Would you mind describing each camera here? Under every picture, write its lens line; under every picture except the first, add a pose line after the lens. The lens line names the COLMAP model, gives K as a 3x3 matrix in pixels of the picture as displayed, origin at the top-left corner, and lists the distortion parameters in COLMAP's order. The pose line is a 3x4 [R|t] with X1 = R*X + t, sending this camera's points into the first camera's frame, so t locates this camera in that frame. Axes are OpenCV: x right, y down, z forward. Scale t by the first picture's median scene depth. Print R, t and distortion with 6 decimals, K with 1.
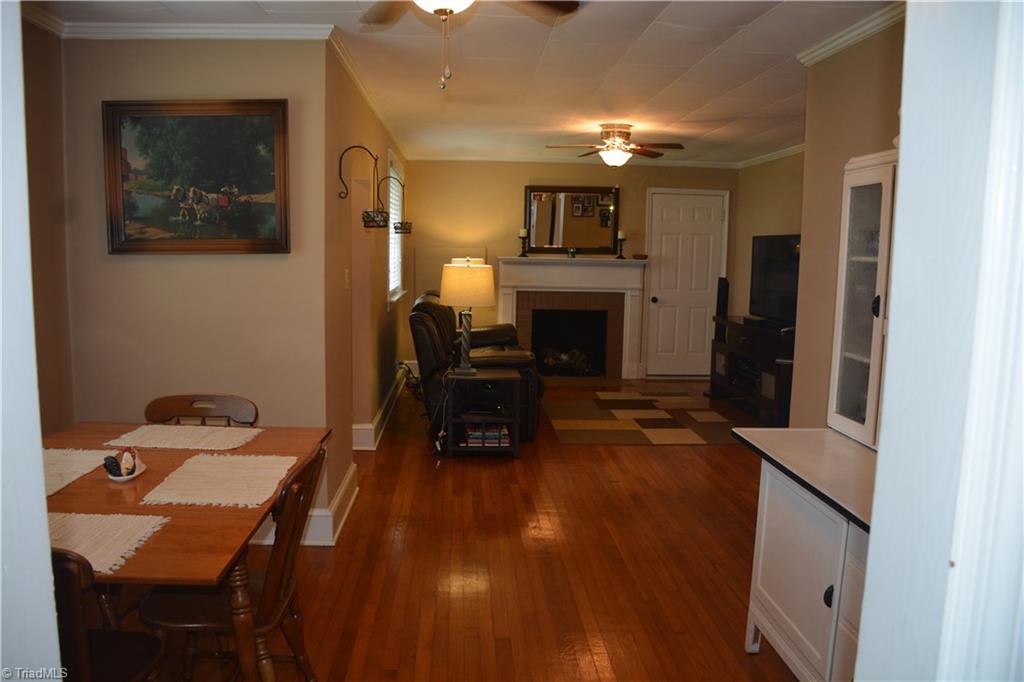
lens RADIAL K [[790.0, 0, 512.0], [0, 790.0, 341.0], [0, 0, 1]] dist [-0.160925, 0.105140]
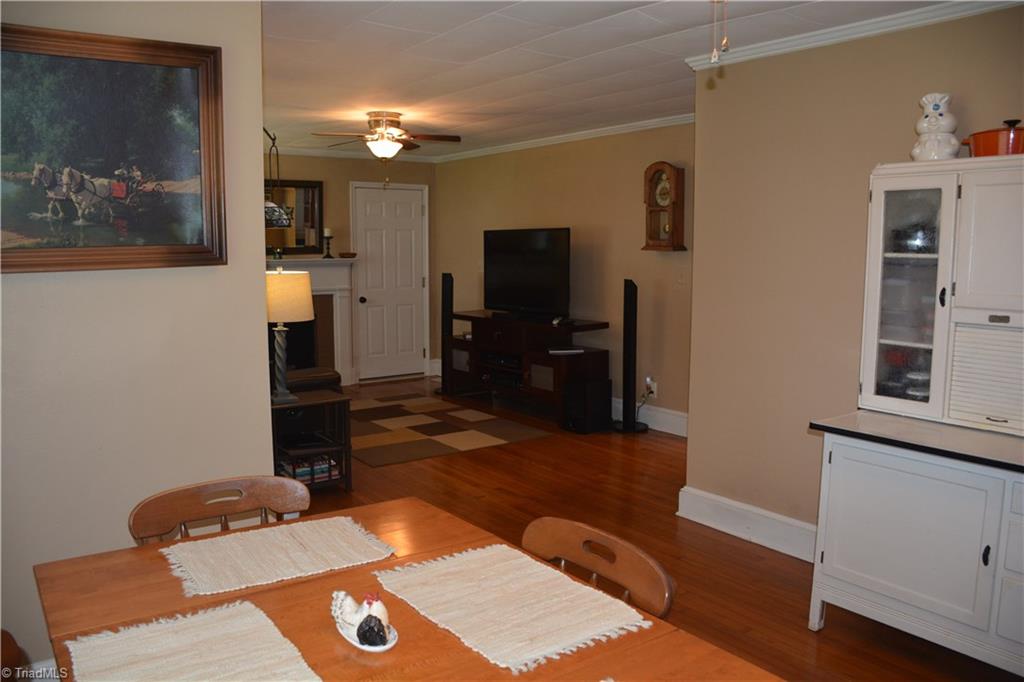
lens RADIAL K [[790.0, 0, 512.0], [0, 790.0, 341.0], [0, 0, 1]] dist [-0.160925, 0.105140]
pose [[0.841663, -0.082756, 0.533624, -0.254060], [0.079123, 0.996421, 0.029729, -0.024190], [-0.534174, 0.017200, 0.845199, 0.147240]]
